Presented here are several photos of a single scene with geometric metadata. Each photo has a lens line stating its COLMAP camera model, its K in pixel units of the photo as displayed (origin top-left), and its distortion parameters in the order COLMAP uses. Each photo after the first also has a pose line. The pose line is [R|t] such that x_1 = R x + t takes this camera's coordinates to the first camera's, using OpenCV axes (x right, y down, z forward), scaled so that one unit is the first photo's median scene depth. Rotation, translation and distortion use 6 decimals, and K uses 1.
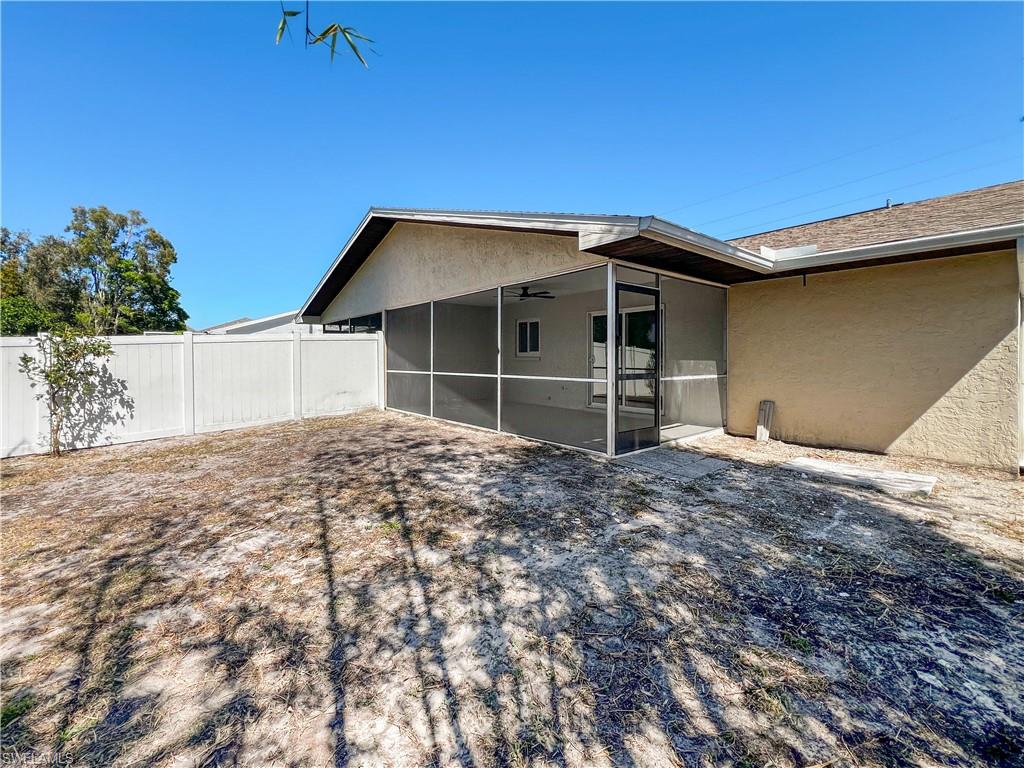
lens RADIAL K [[437.3, 0, 494.2], [0, 437.3, 350.6], [0, 0, 1]] dist [-0.001950, 0.000781]
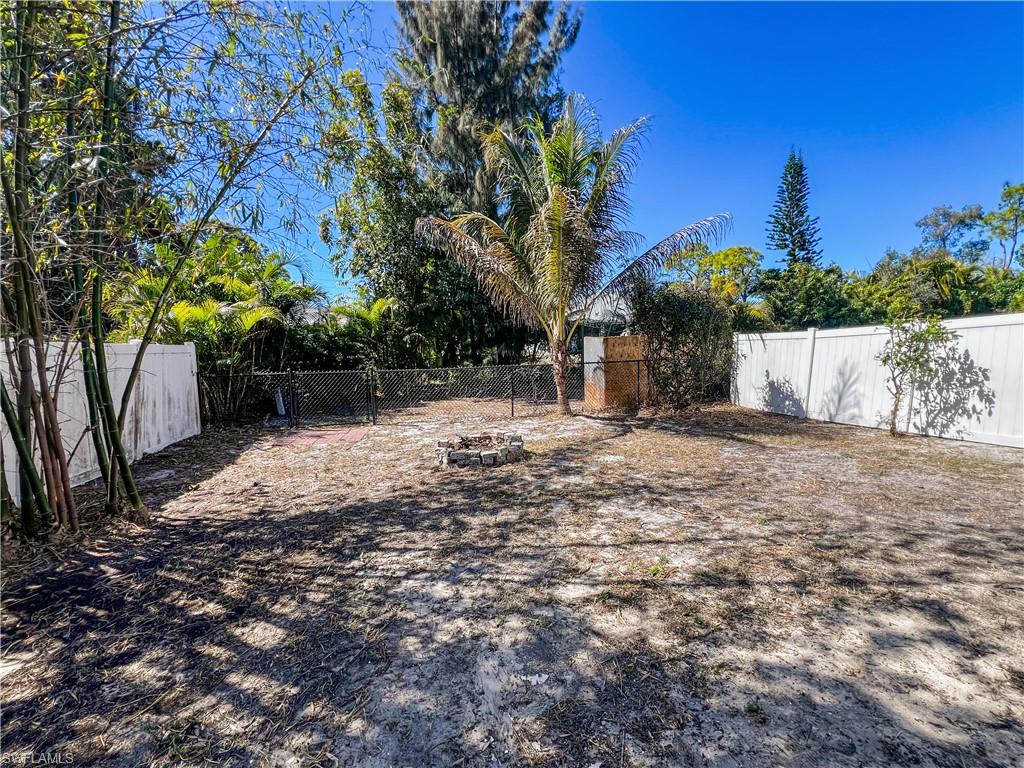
lens RADIAL K [[415.1, 0, 513.4], [0, 415.1, 377.0], [0, 0, 1]] dist [-0.003314, -0.000375]
pose [[-0.439829, 0.083184, -0.894221, 0.306141], [0.044886, 0.996493, 0.070620, -0.016084], [0.896959, -0.009078, -0.442020, 0.614820]]
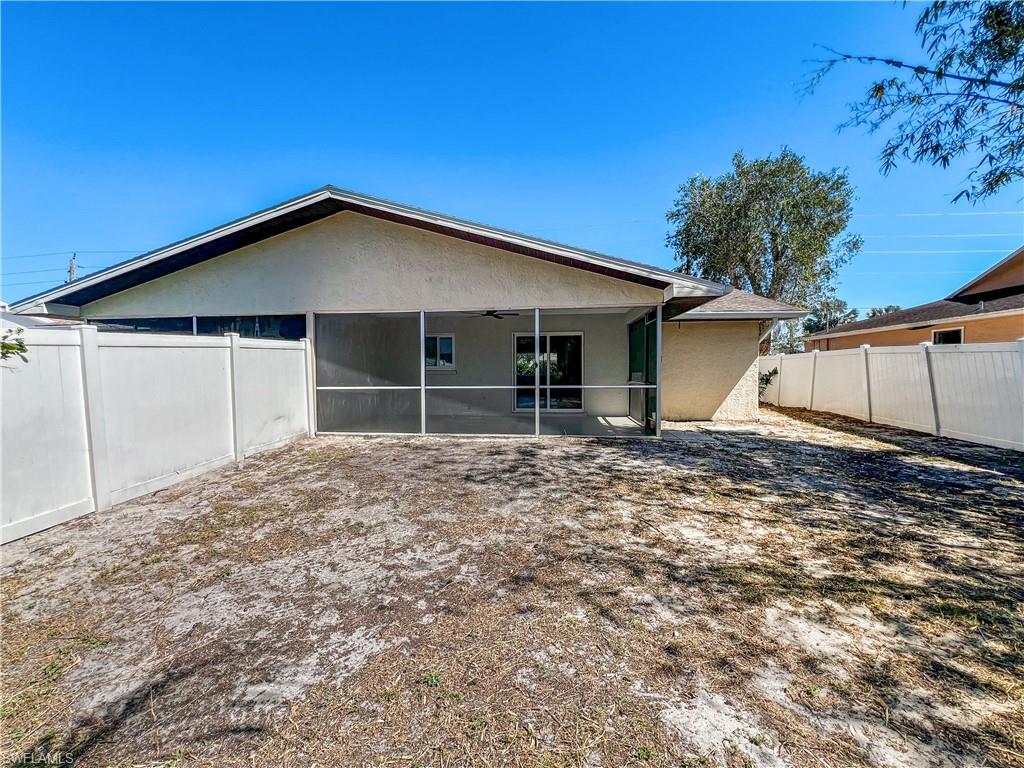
lens RADIAL K [[415.1, 0, 513.4], [0, 415.1, 377.0], [0, 0, 1]] dist [-0.003314, -0.000375]
pose [[0.694006, -0.012886, 0.719854, -0.882386], [-0.008337, 0.999629, 0.025932, 0.005102], [-0.719921, -0.023998, 0.693641, 0.317201]]
